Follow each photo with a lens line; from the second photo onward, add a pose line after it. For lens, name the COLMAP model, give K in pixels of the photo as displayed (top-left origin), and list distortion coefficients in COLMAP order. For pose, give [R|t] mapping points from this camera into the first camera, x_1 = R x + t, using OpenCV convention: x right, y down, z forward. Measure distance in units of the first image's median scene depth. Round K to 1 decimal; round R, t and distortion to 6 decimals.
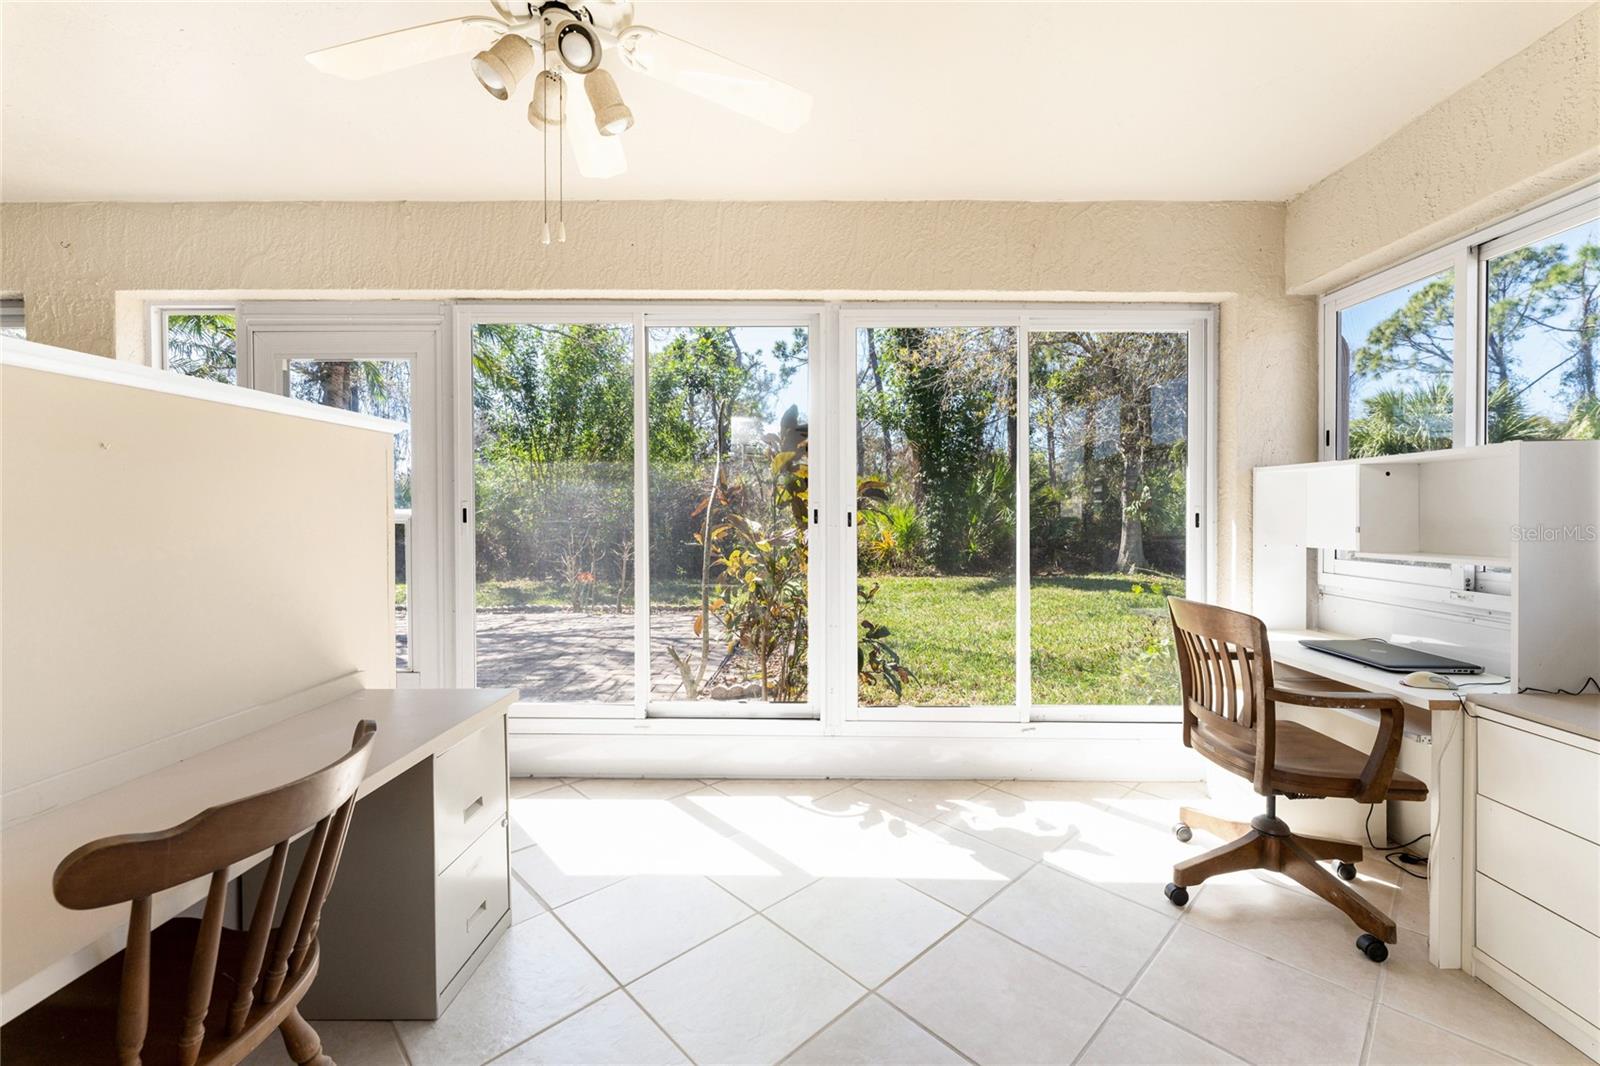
lens RADIAL K [[647.3, 0, 810.3], [0, 647.3, 513.0], [0, 0, 1]] dist [-0.001407, -0.000241]
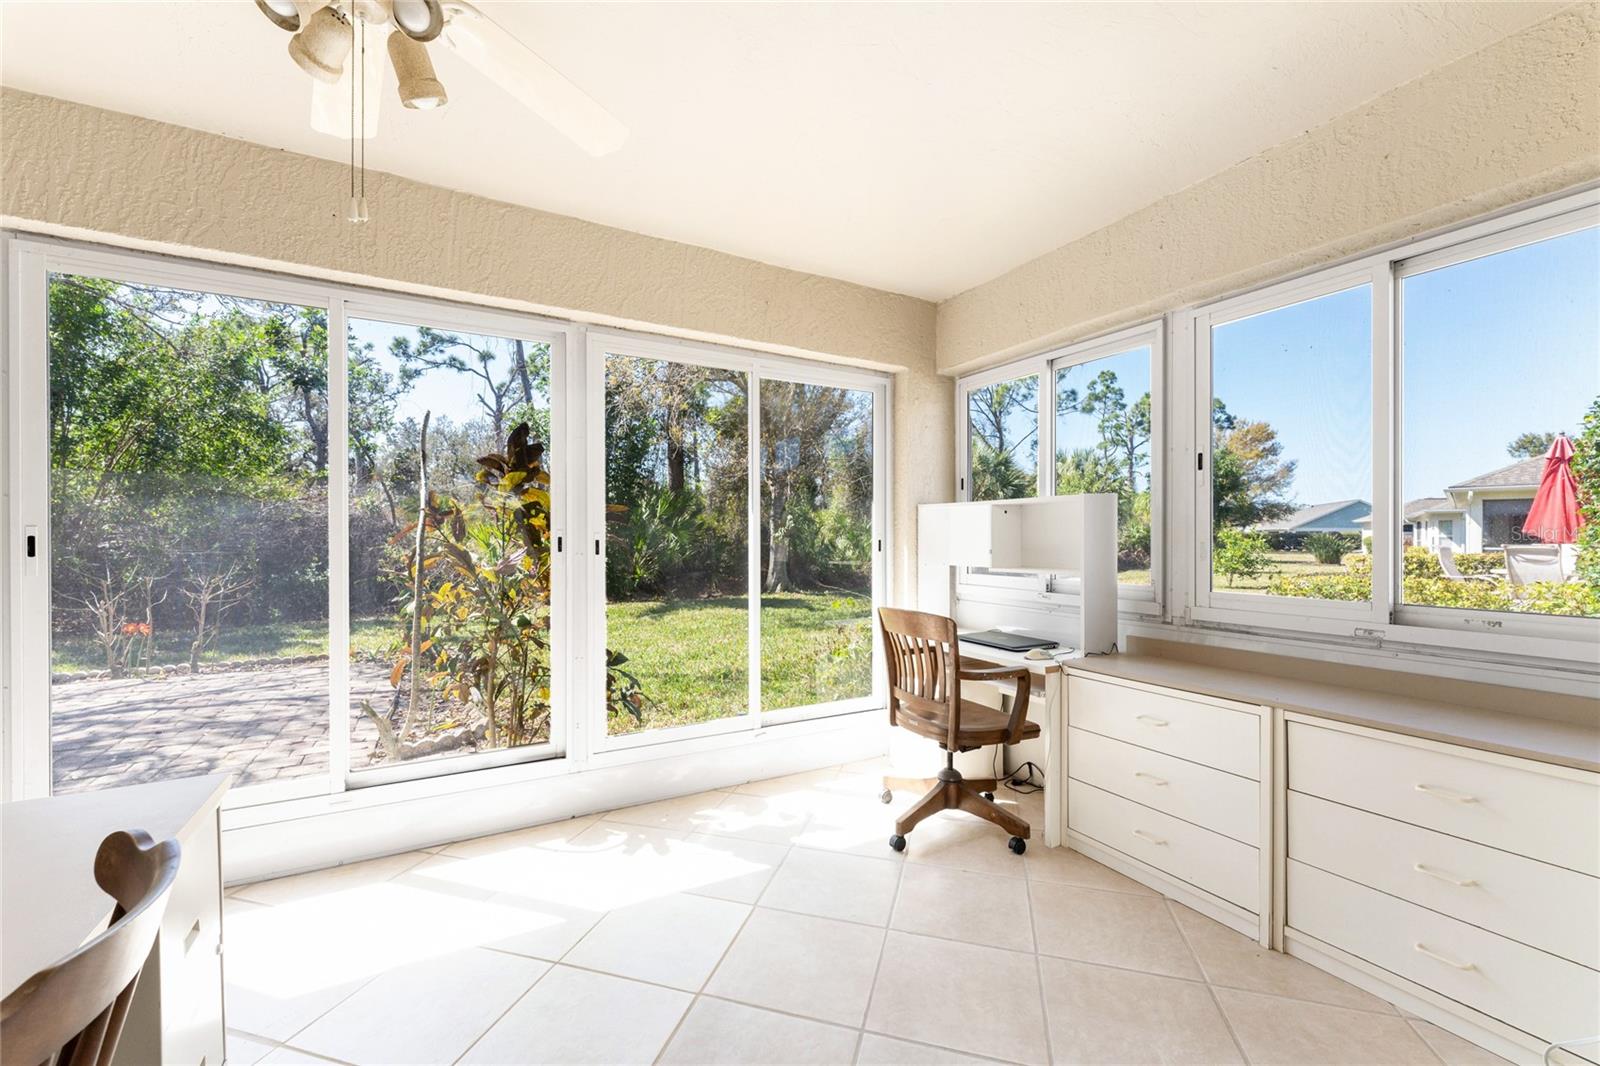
lens RADIAL K [[649.1, 0, 800.0], [0, 649.1, 533.0], [0, 0, 1]] dist [0.000281, -0.000015]
pose [[0.867875, 0.002293, 0.496777, -0.181445], [0.001818, 0.999968, -0.007791, -0.003785], [-0.496779, 0.007665, 0.867843, -0.006814]]
